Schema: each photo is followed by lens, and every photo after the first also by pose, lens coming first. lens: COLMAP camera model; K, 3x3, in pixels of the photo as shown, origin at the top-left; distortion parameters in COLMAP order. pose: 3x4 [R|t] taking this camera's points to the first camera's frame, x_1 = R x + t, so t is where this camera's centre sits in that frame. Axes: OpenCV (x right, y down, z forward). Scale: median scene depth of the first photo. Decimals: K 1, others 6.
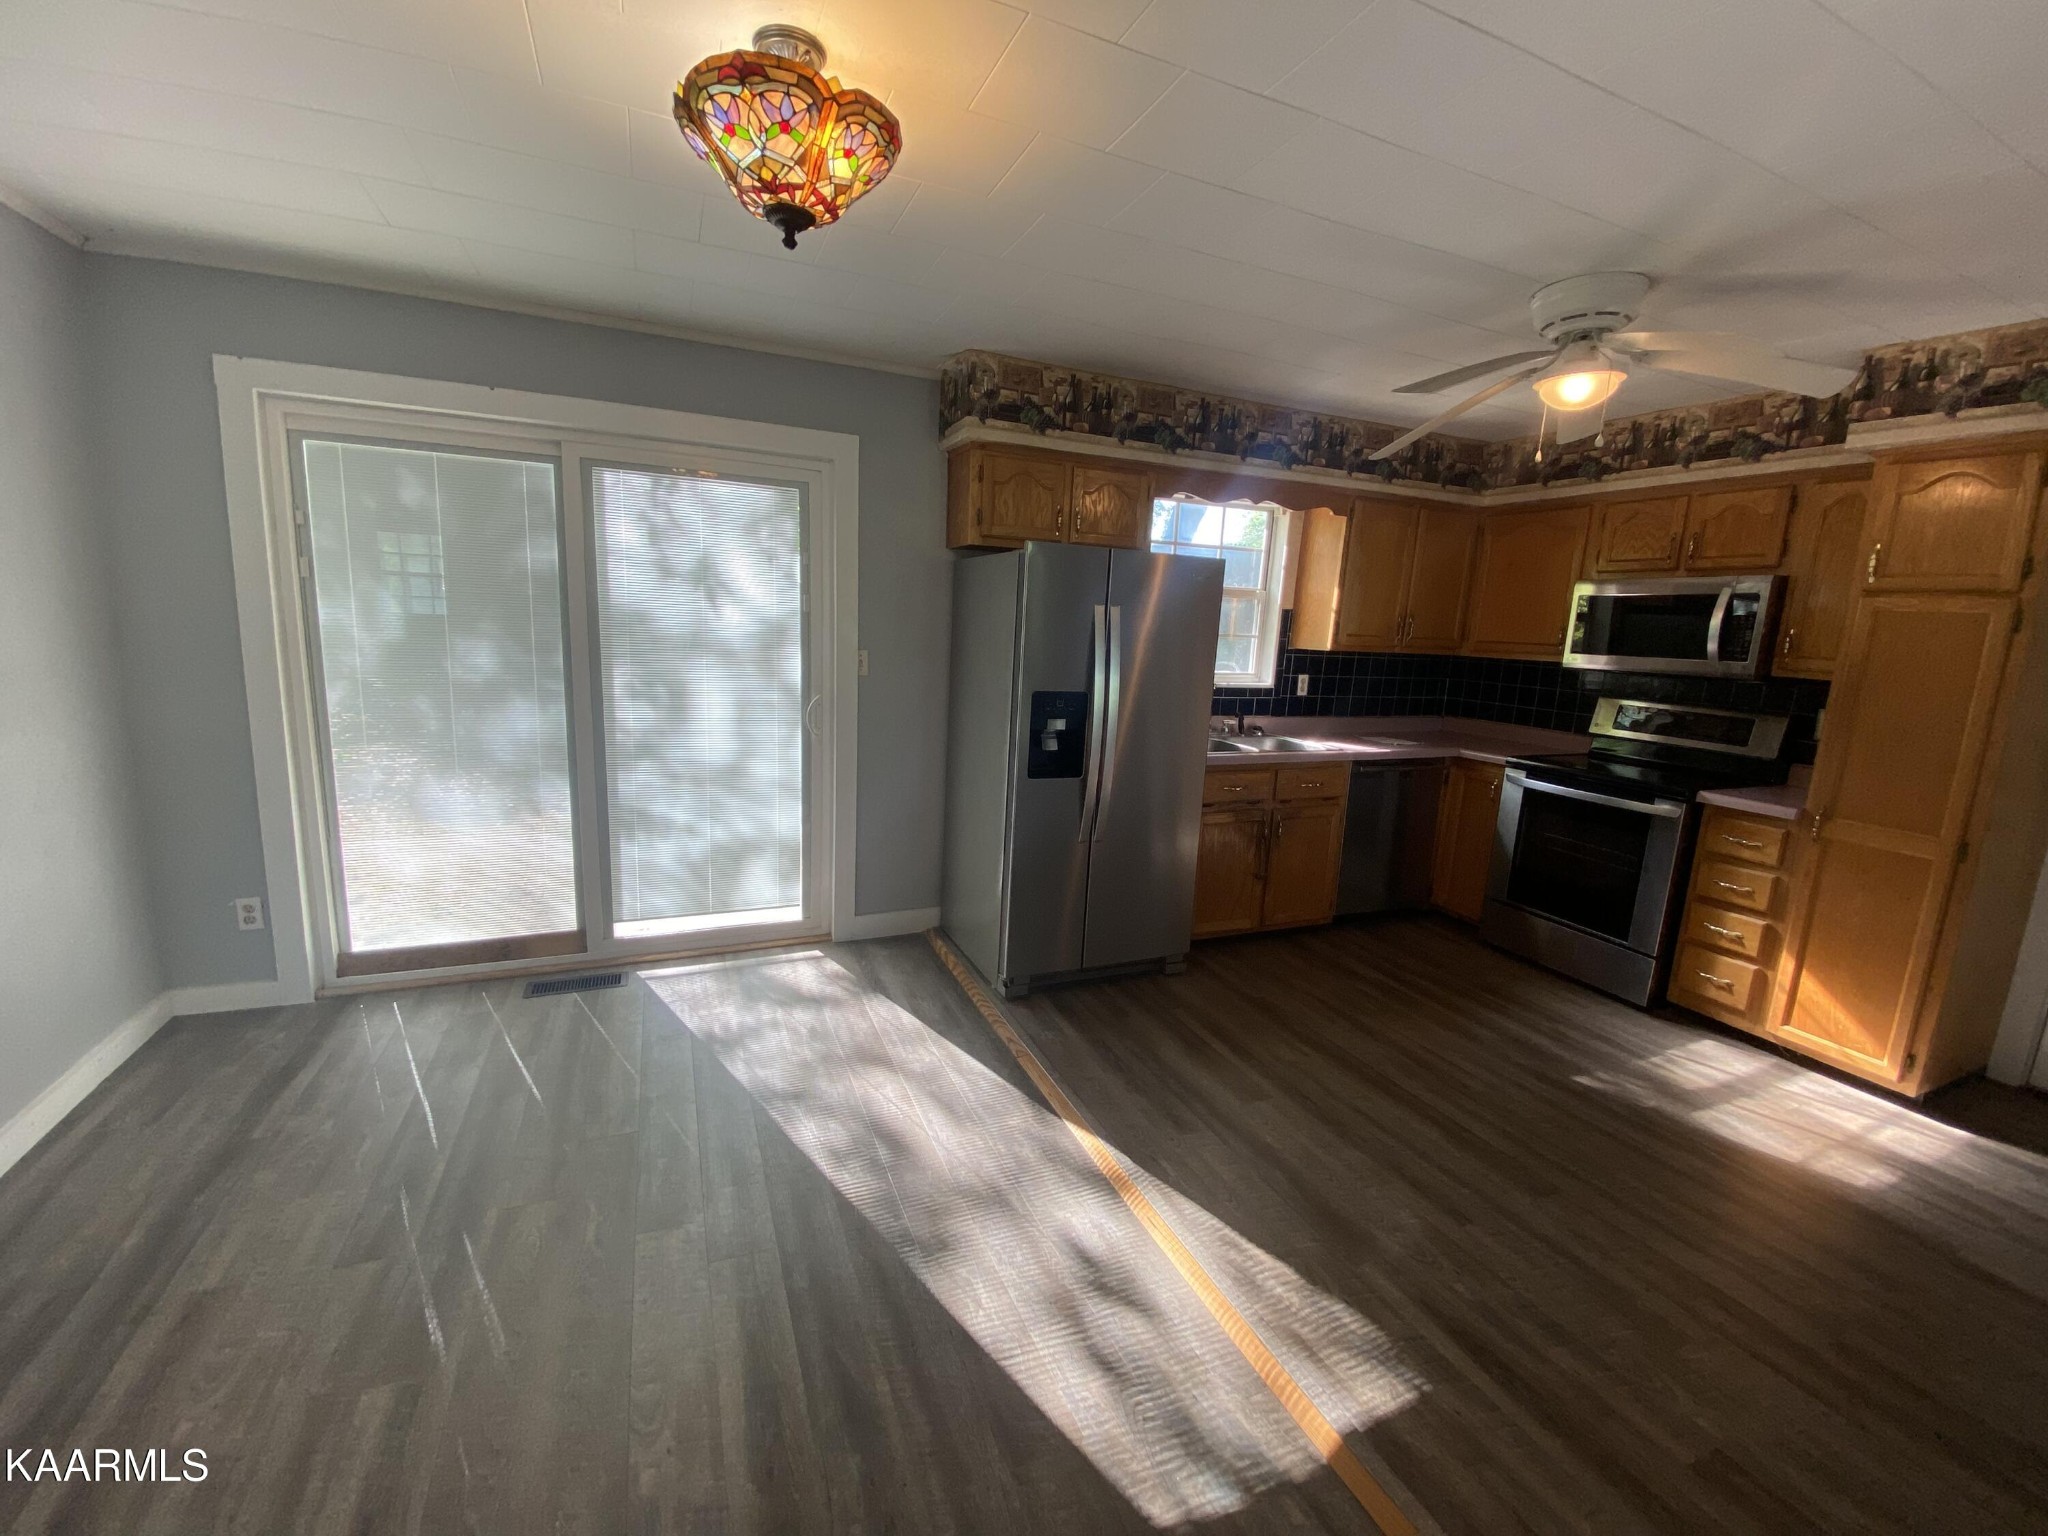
lens RADIAL K [[828.9, 0, 1024.0], [0, 828.9, 768.0], [0, 0, 1]] dist [0.032638, -0.023461]
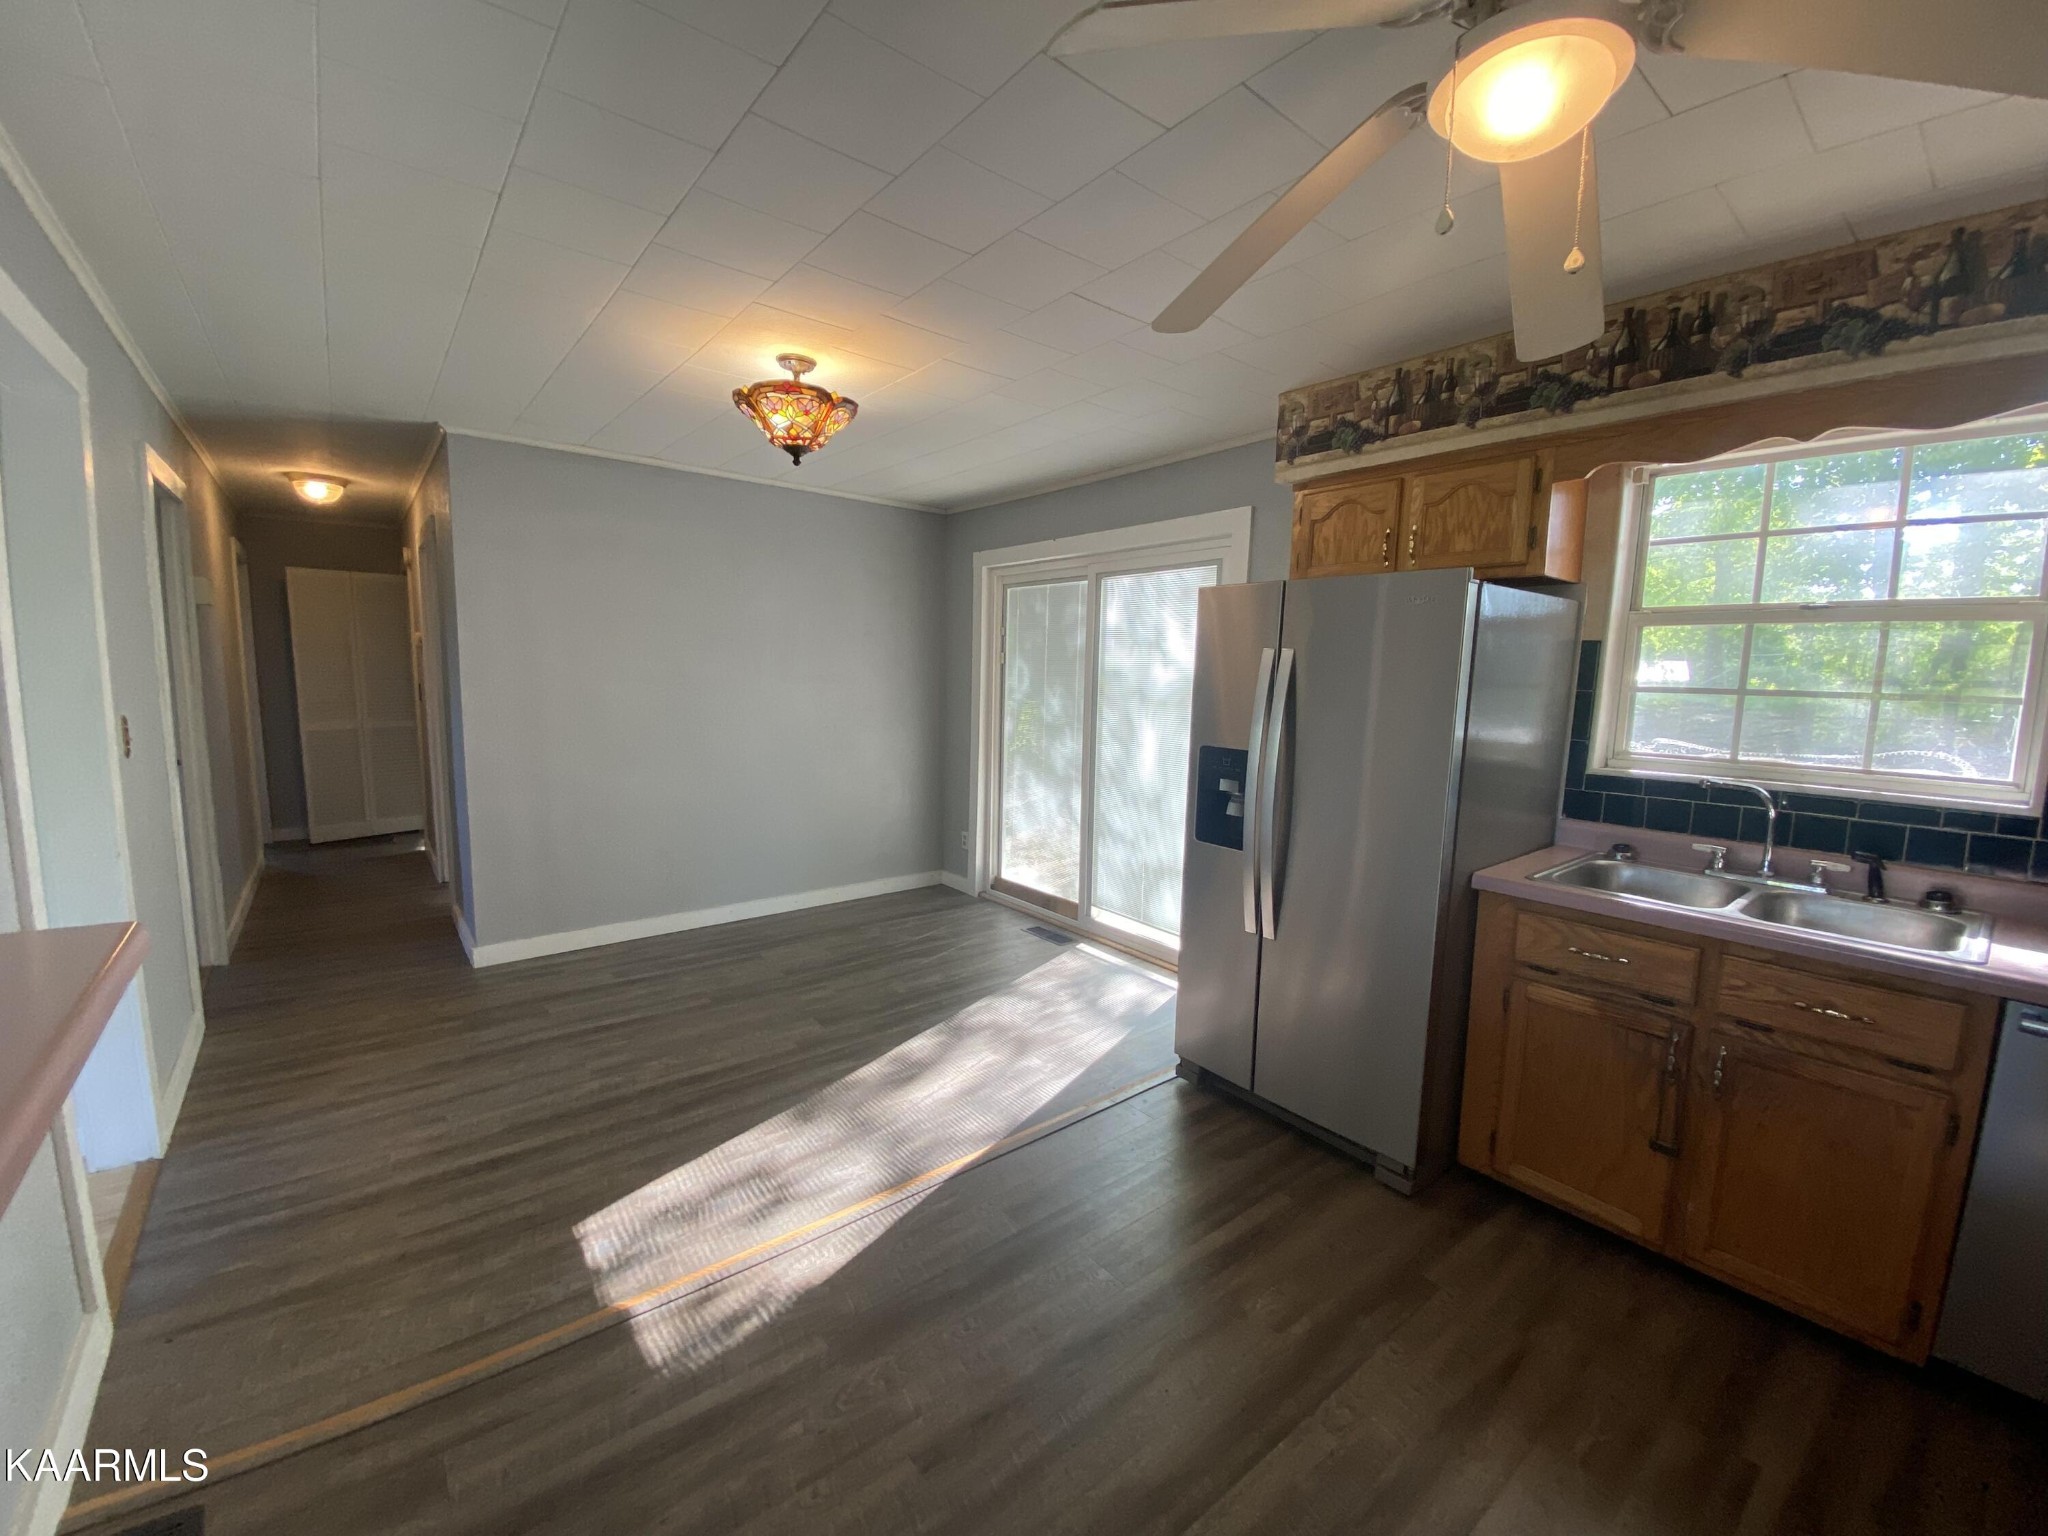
lens RADIAL K [[831.5, 0, 1028.8], [0, 831.5, 764.2], [0, 0, 1]] dist [0.030684, -0.024707]
pose [[0.271590, 0.074402, -0.959533, 0.792837], [-0.177447, 0.983785, 0.026057, -0.058463], [0.945913, 0.163189, 0.280389, 0.520377]]
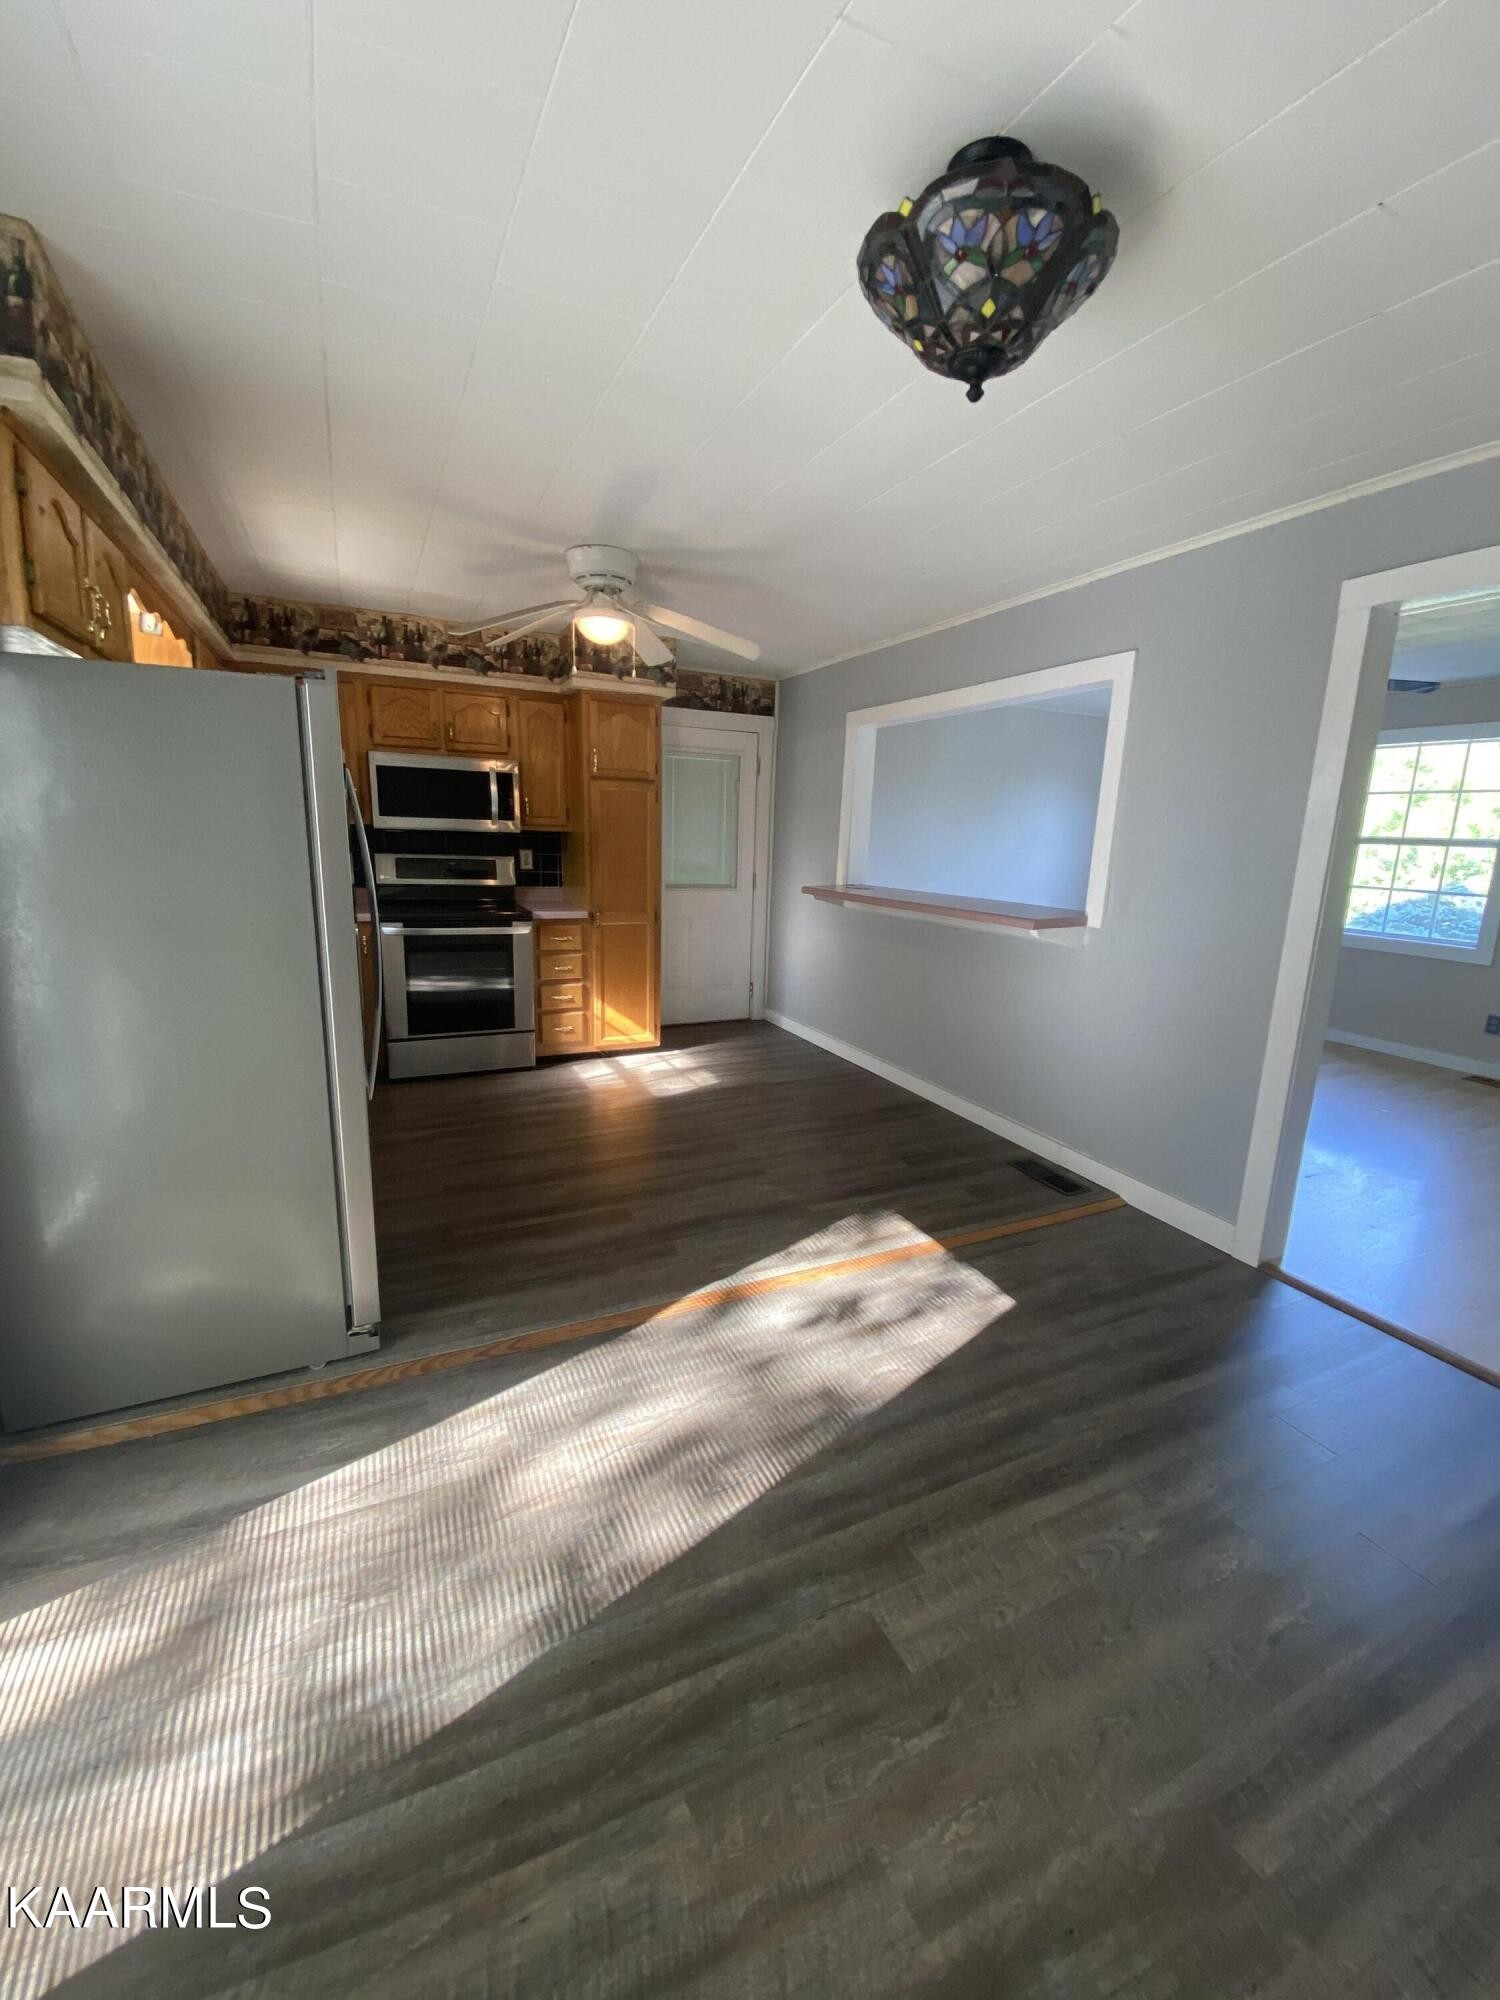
lens RADIAL K [[789.7, 0, 748.6], [0, 789.7, 1006.0], [0, 0, 1]] dist [0.066601, -0.043904]
pose [[-0.028504, -0.260109, 0.965158, -0.604970], [0.142722, 0.954599, 0.261478, -0.127843], [-0.989352, 0.145202, 0.009913, 0.640778]]
